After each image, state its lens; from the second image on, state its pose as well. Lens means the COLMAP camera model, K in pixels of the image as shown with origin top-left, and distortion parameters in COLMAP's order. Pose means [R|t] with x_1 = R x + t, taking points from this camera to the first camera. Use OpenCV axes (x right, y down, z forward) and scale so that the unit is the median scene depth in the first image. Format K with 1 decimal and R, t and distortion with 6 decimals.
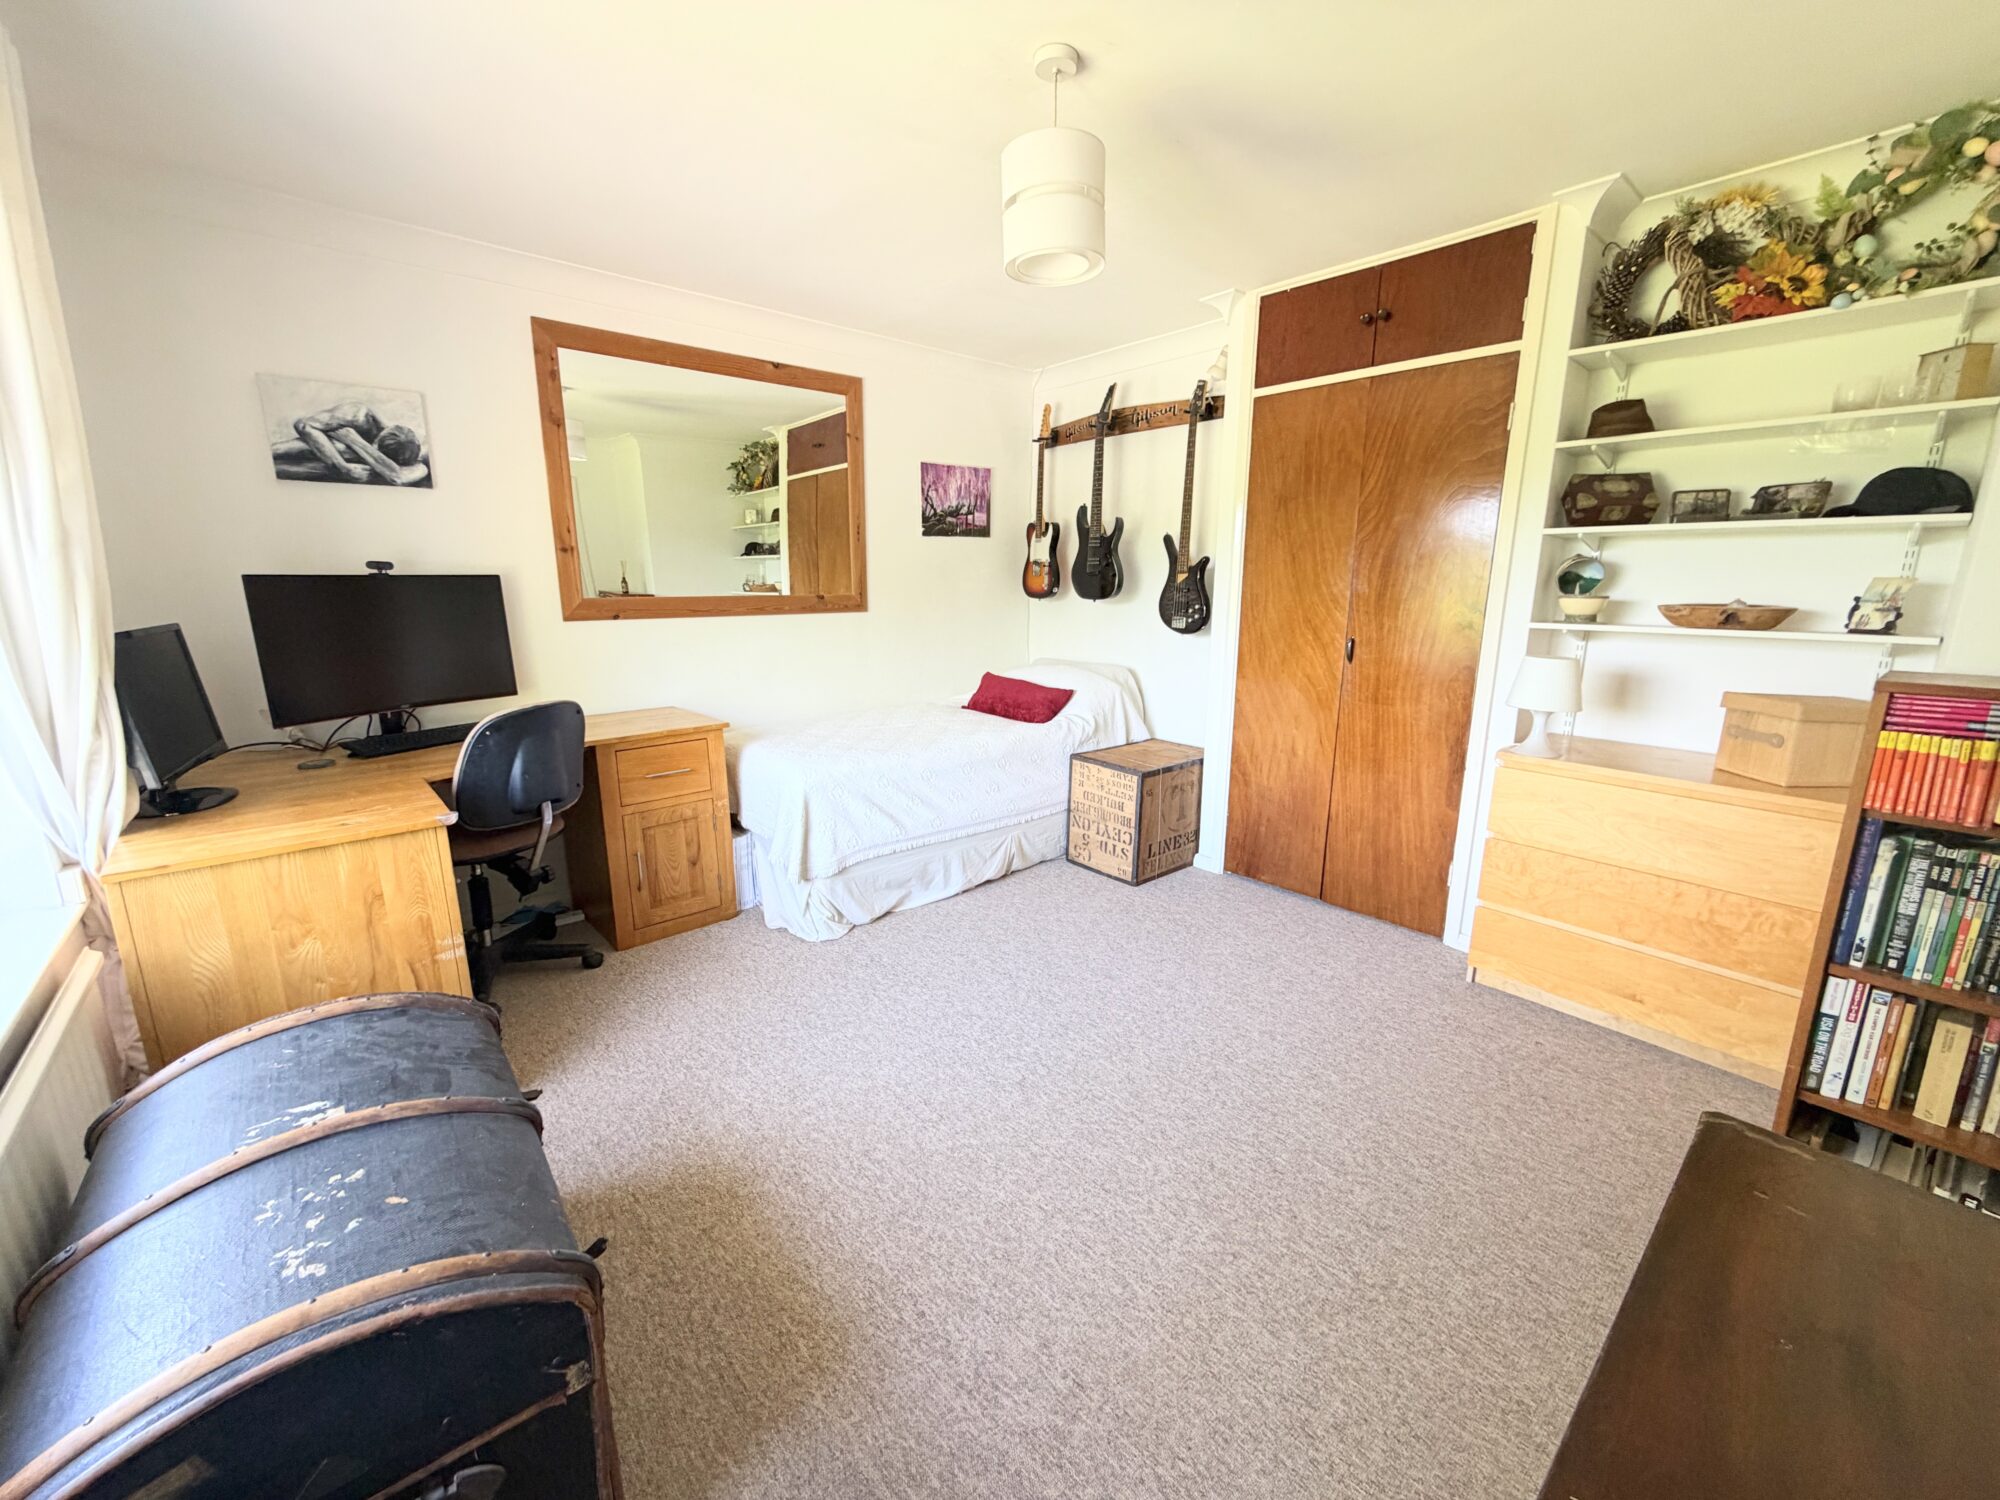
lens RADIAL K [[798.9, 0, 996.3], [0, 798.9, 748.2], [0, 0, 1]] dist [-0.000021, 0.000161]
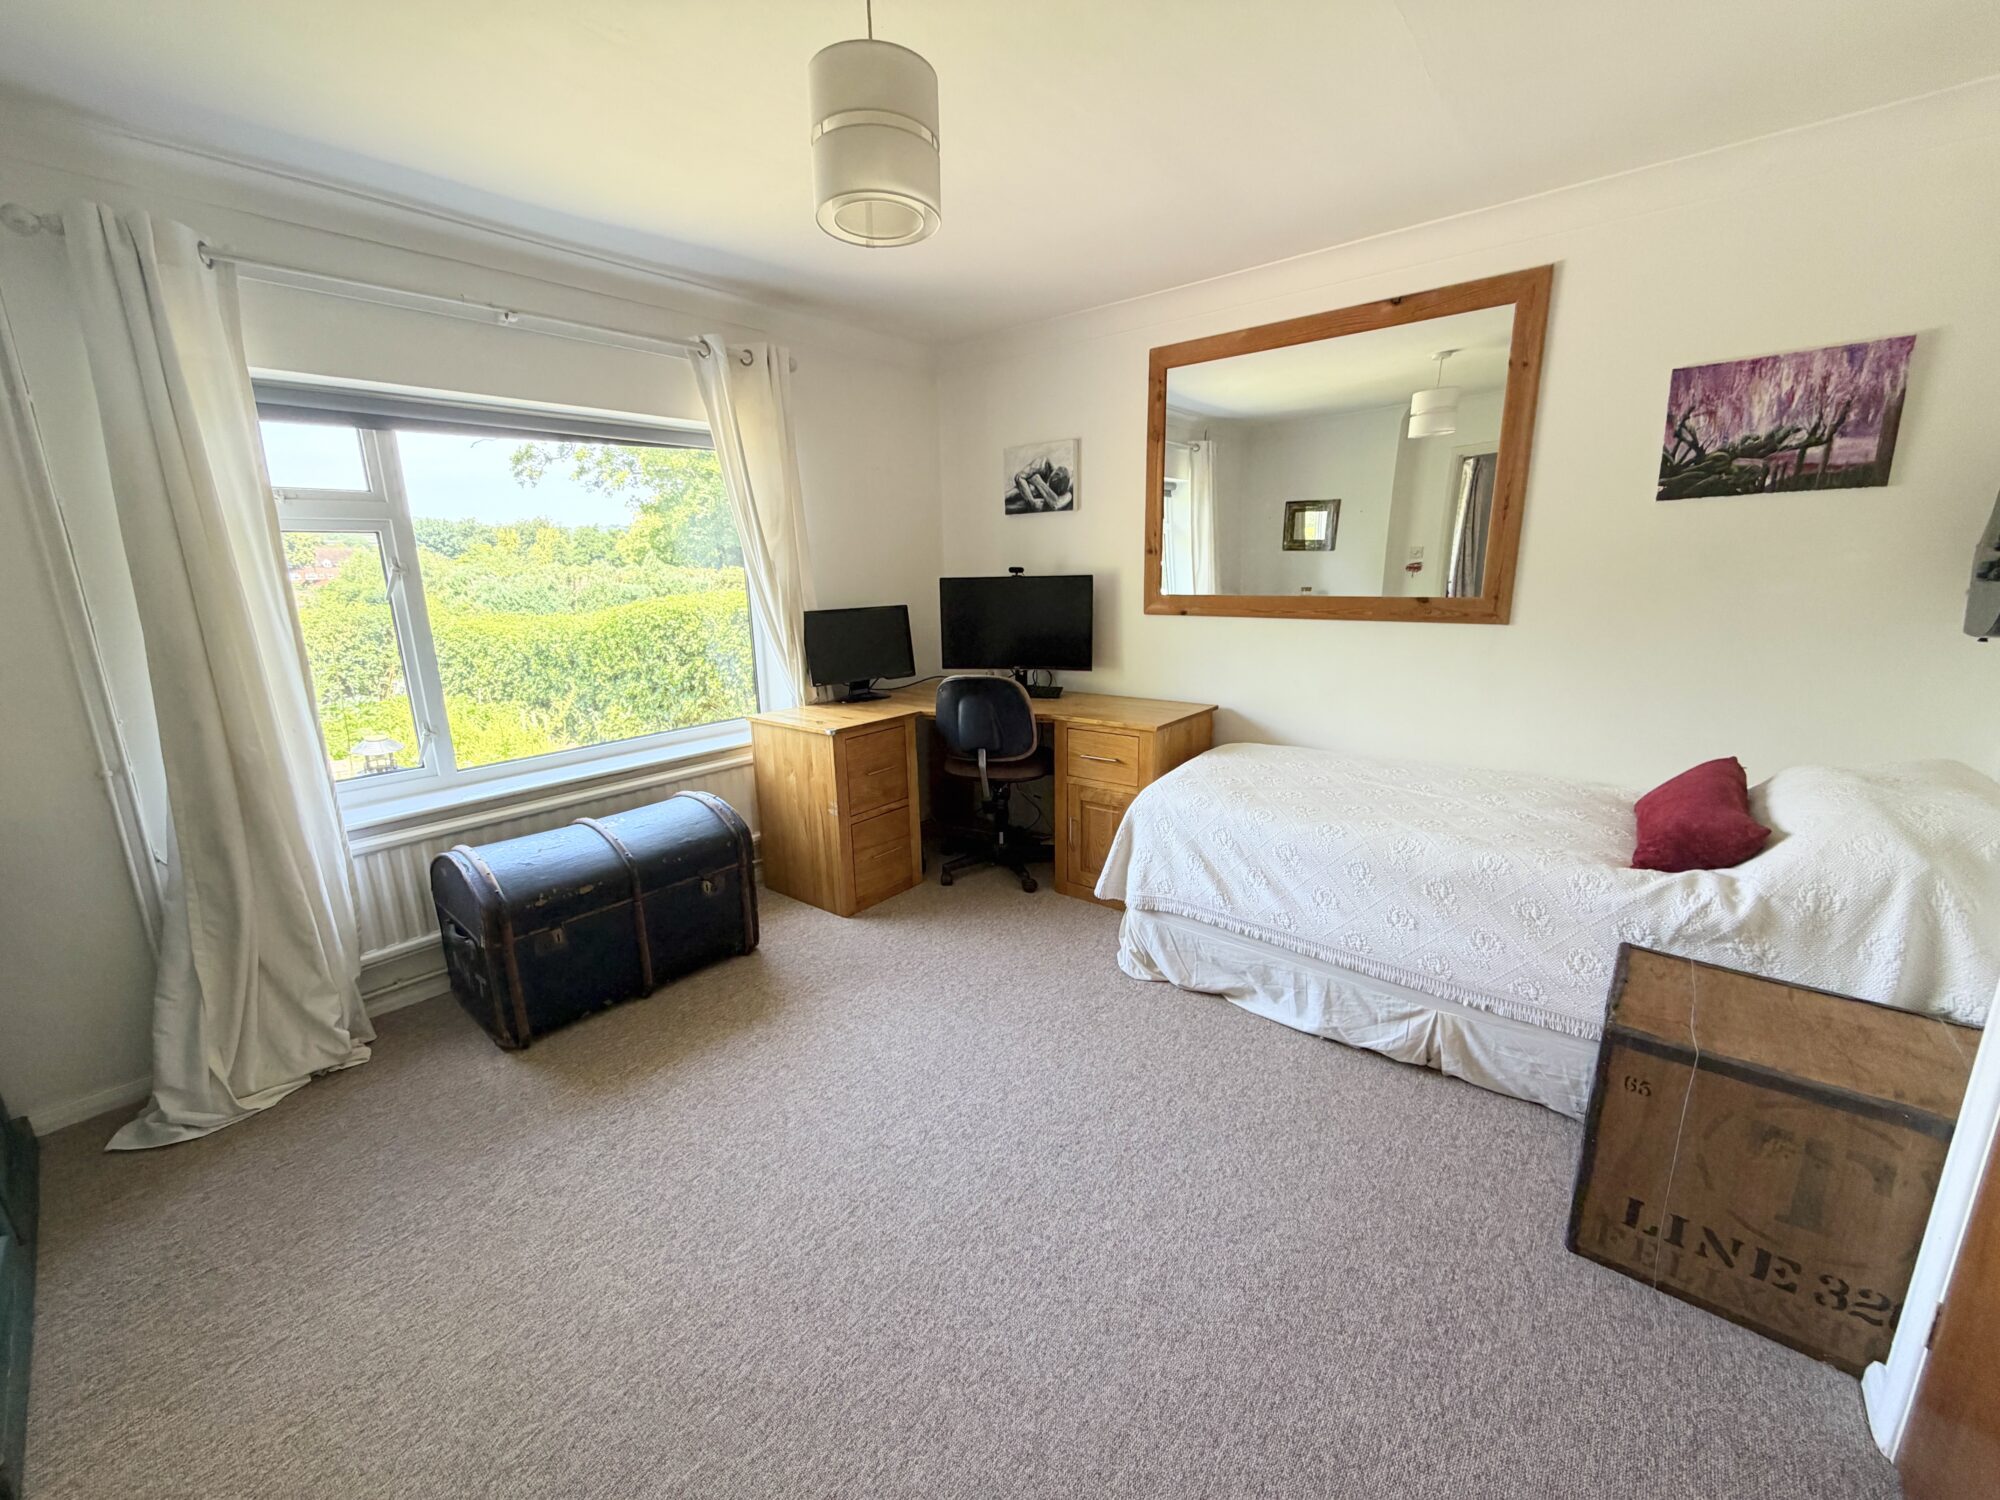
lens RADIAL K [[798.9, 0, 996.0], [0, 798.9, 748.2], [0, 0, 1]] dist [-0.000021, 0.000161]
pose [[0.145899, 0.222002, -0.964069, 0.544755], [-0.185148, 0.963406, 0.193829, -0.147692], [0.971820, 0.150216, 0.181663, 0.579158]]
